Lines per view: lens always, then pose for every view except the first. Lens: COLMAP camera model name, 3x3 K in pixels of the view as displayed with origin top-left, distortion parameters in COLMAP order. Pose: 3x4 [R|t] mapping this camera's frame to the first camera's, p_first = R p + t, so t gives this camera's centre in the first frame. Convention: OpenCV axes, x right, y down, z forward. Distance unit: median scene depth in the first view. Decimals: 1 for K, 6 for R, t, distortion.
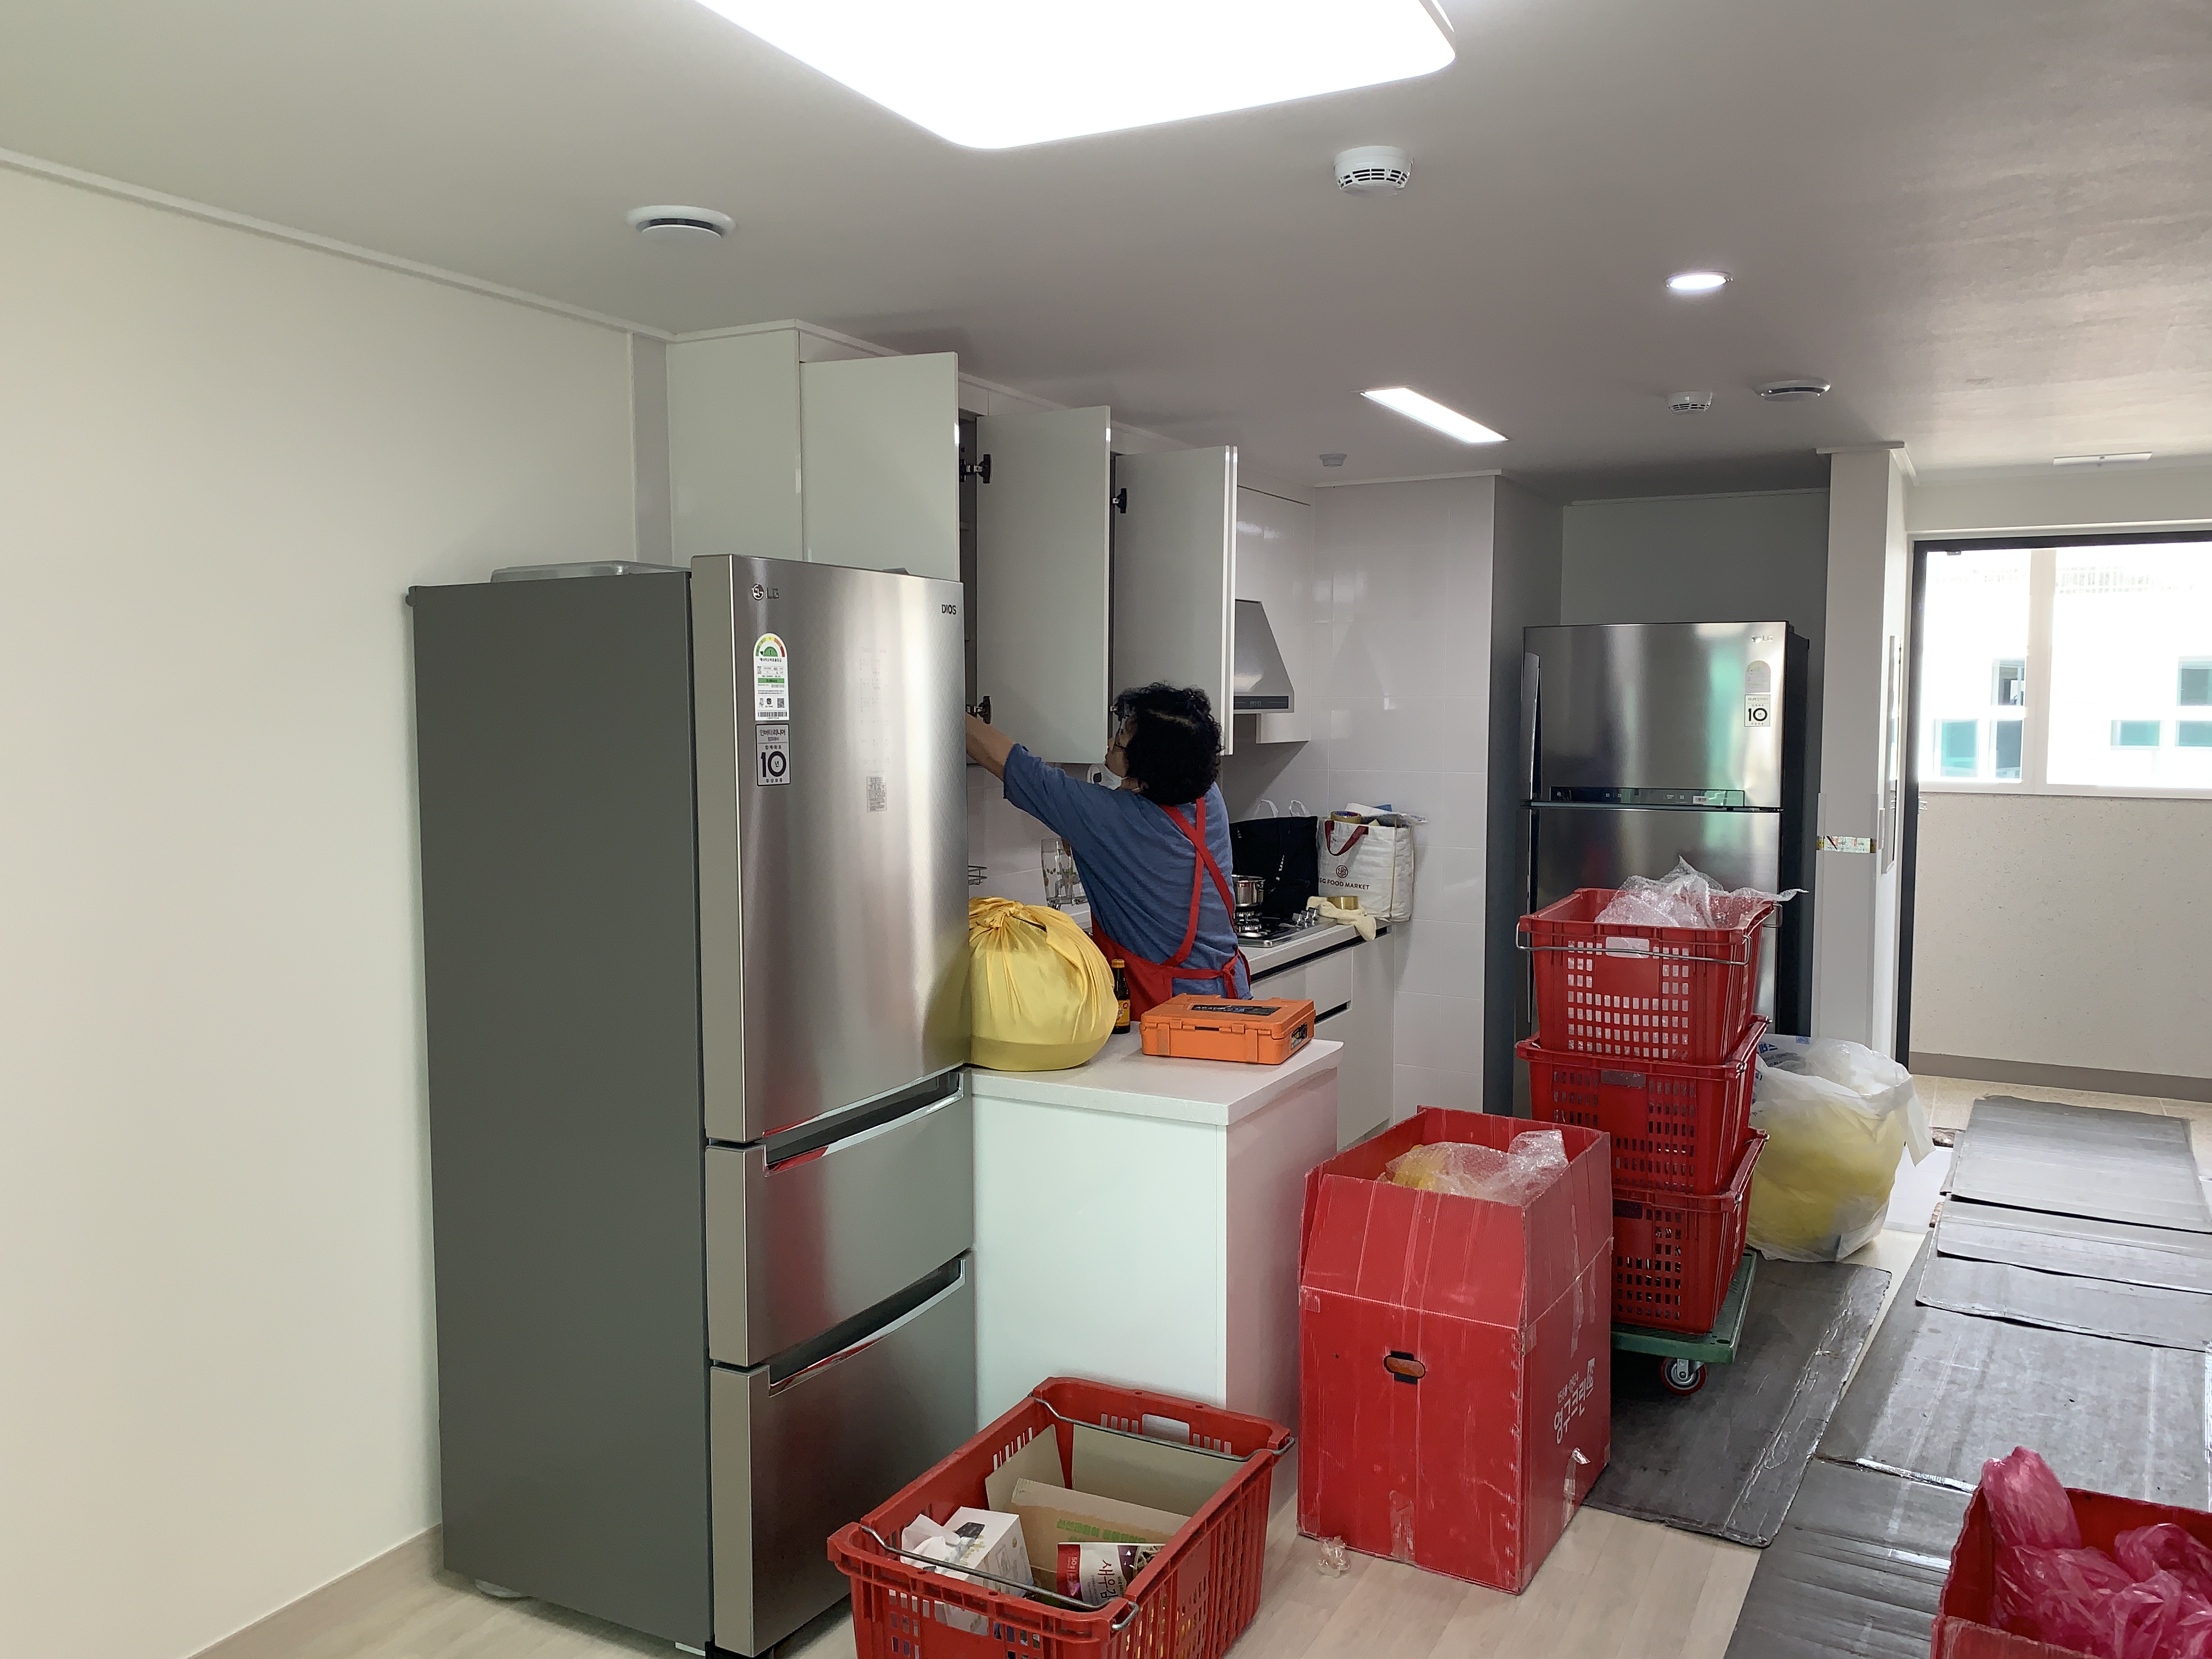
lens RADIAL K [[1693.1, 0, 1108.6], [0, 1693.1, 823.9], [0, 0, 1]] dist [0.032887, -0.005543]
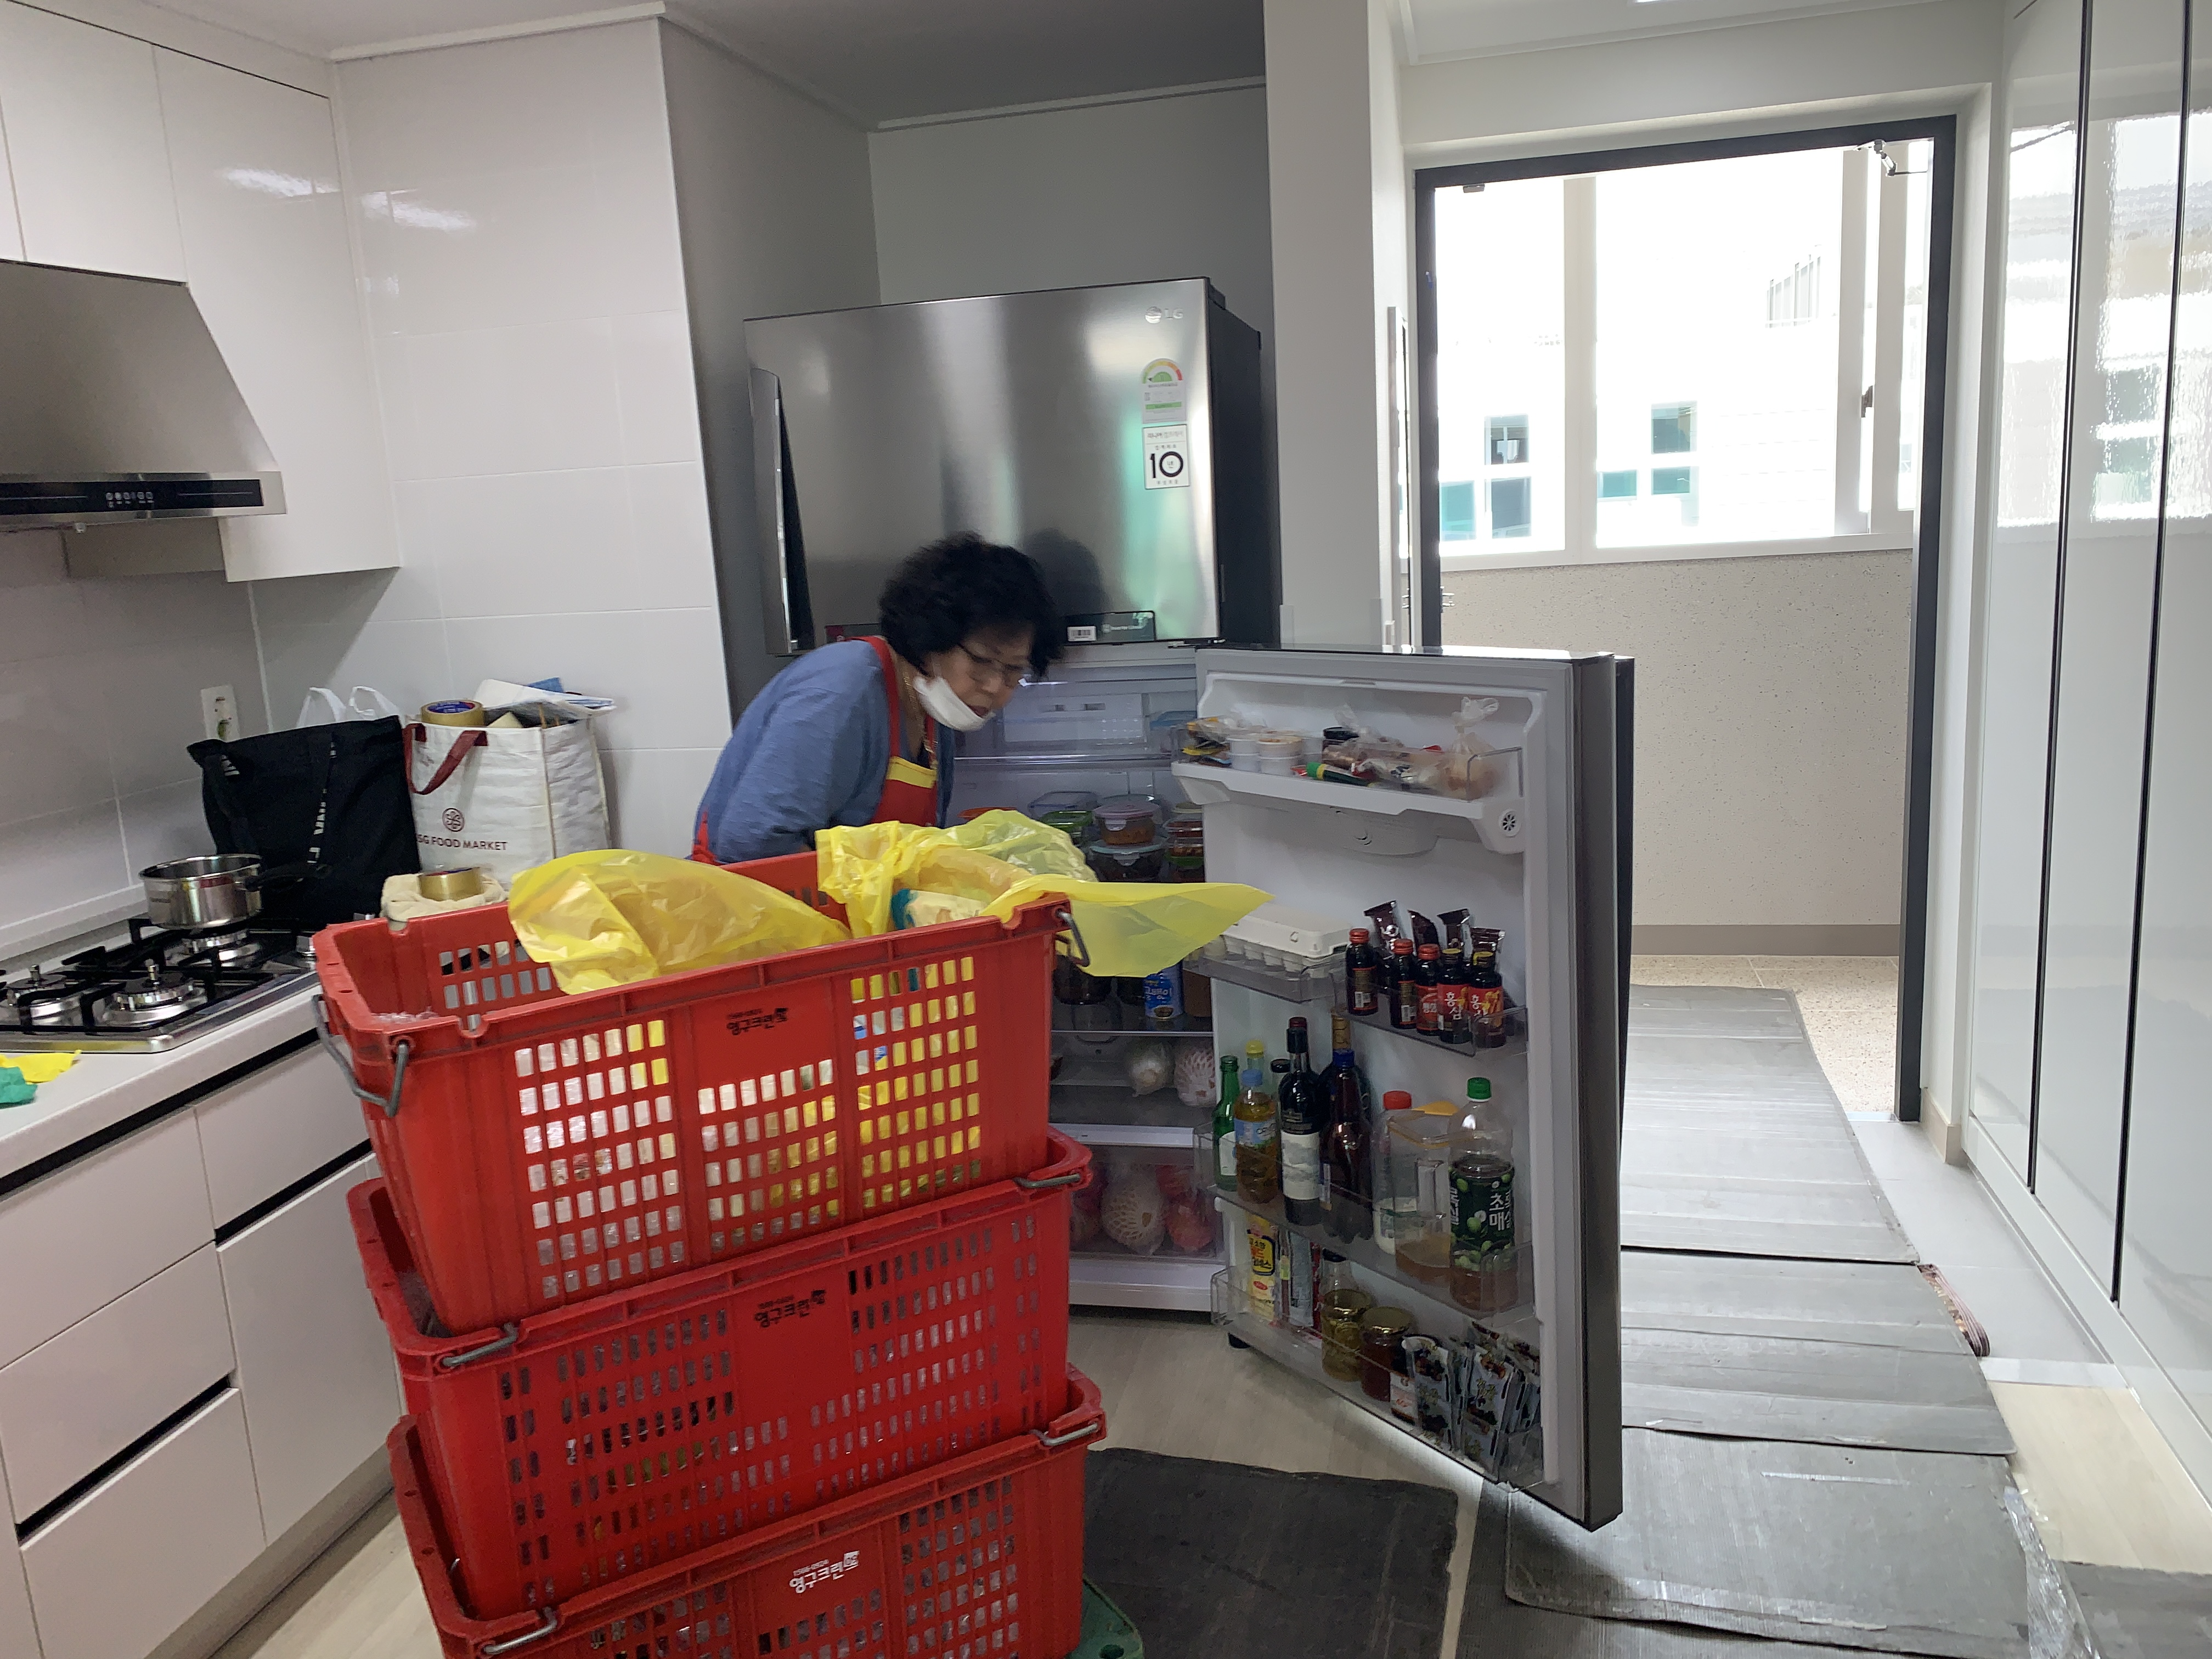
lens RADIAL K [[1693.1, 0, 1099.6], [0, 1693.1, 829.3], [0, 0, 1]] dist [0.032887, -0.005543]
pose [[0.964272, -0.111219, 0.240437, 0.202091], [0.082420, 0.988510, 0.126708, -0.018787], [-0.251767, -0.102364, 0.962359, 0.443169]]
